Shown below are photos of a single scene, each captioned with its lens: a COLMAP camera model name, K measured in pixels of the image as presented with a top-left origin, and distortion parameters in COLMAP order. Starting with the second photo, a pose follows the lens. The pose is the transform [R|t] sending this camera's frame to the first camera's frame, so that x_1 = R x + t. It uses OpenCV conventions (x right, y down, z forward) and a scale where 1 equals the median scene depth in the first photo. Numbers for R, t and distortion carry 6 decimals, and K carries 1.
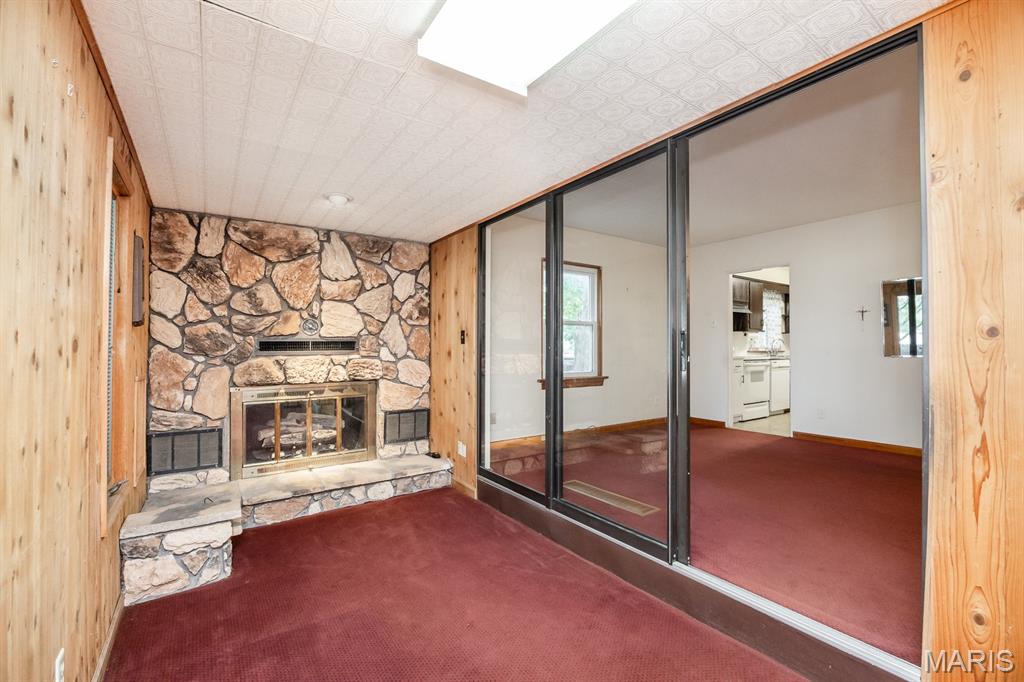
lens RADIAL K [[442.1, 0, 518.2], [0, 442.1, 342.4], [0, 0, 1]] dist [-0.014431, 0.000354]
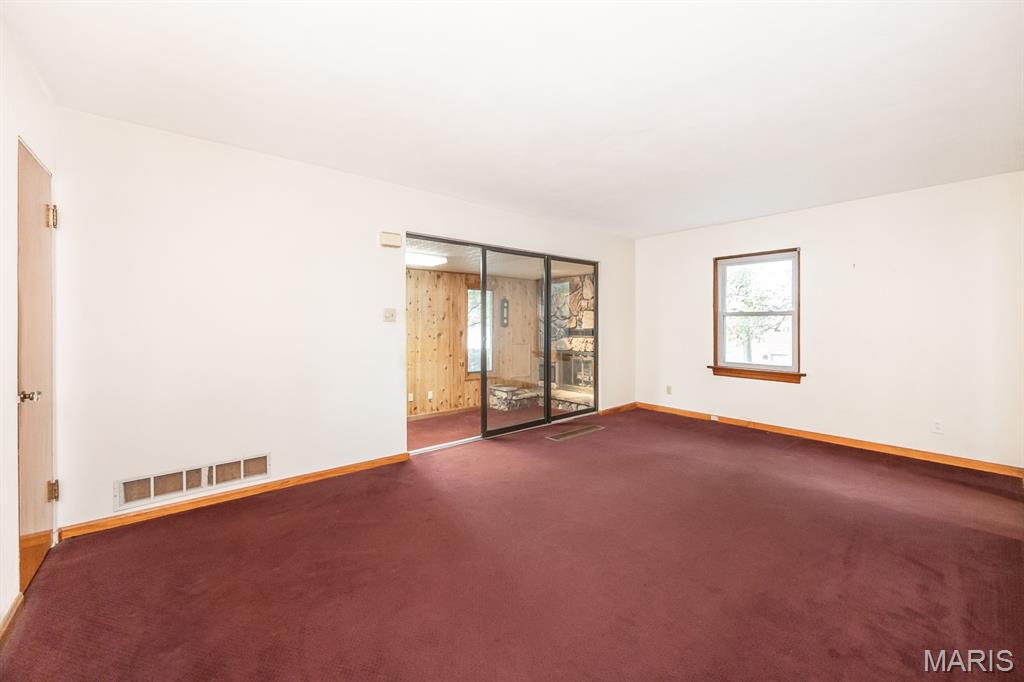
lens RADIAL K [[410.2, 0, 534.6], [0, 410.2, 323.0], [0, 0, 1]] dist [0.010319, 0.000120]
pose [[0.097437, -0.000817, -0.995241, 1.458788], [0.014816, 0.999890, 0.000630, -0.044519], [0.995131, -0.014806, 0.097439, 0.626462]]
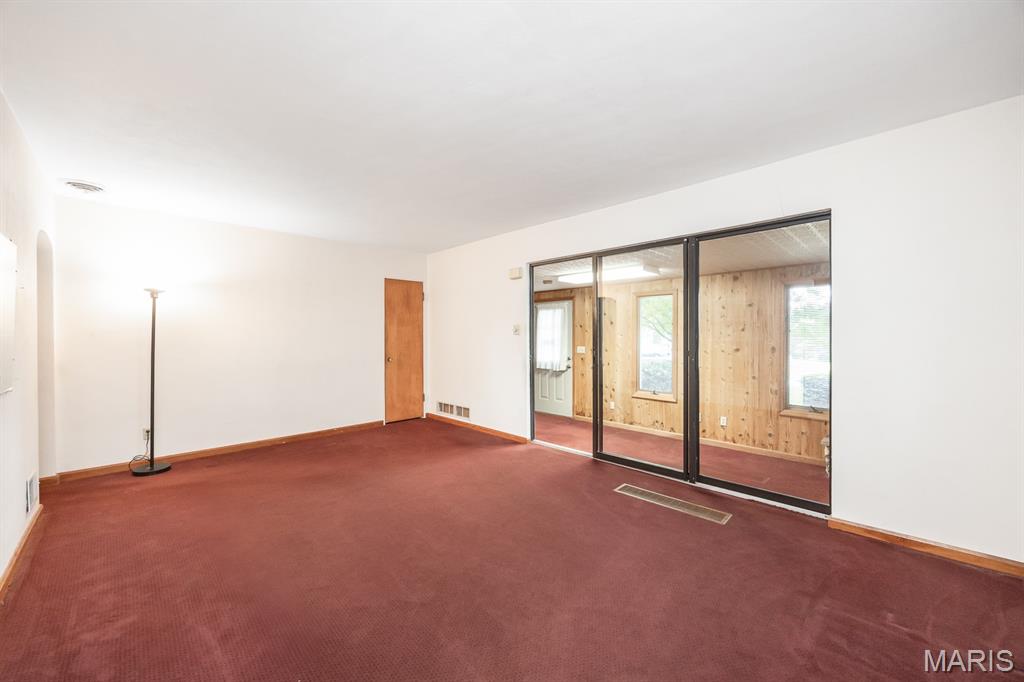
lens RADIAL K [[383.5, 0, 507.9], [0, 383.5, 340.1], [0, 0, 1]] dist [0.000232, 0.000017]
pose [[-0.986808, 0.001595, -0.161888, 0.644445], [0.002227, 0.999991, -0.003722, -0.030264], [0.161881, -0.004033, -0.986802, 1.611122]]
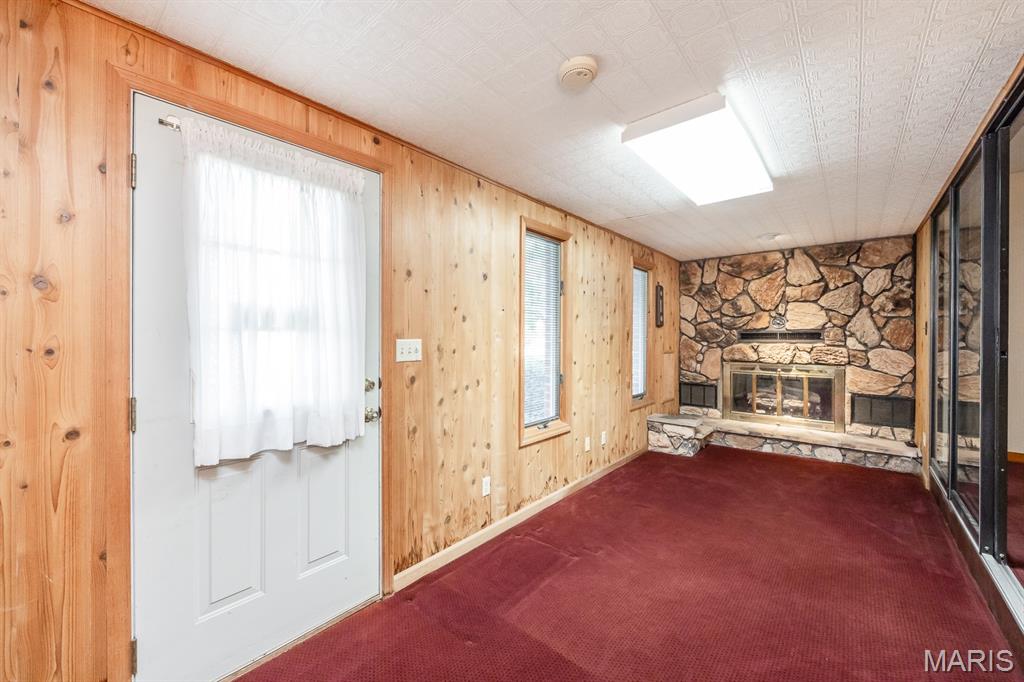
lens RADIAL K [[410.2, 0, 477.5], [0, 410.2, 334.3], [0, 0, 1]] dist [0.010319, 0.000120]
pose [[0.214185, 0.001955, -0.976791, 0.610627], [0.010646, 0.999934, 0.004336, -0.014159], [0.976735, -0.011327, 0.214150, -0.203916]]
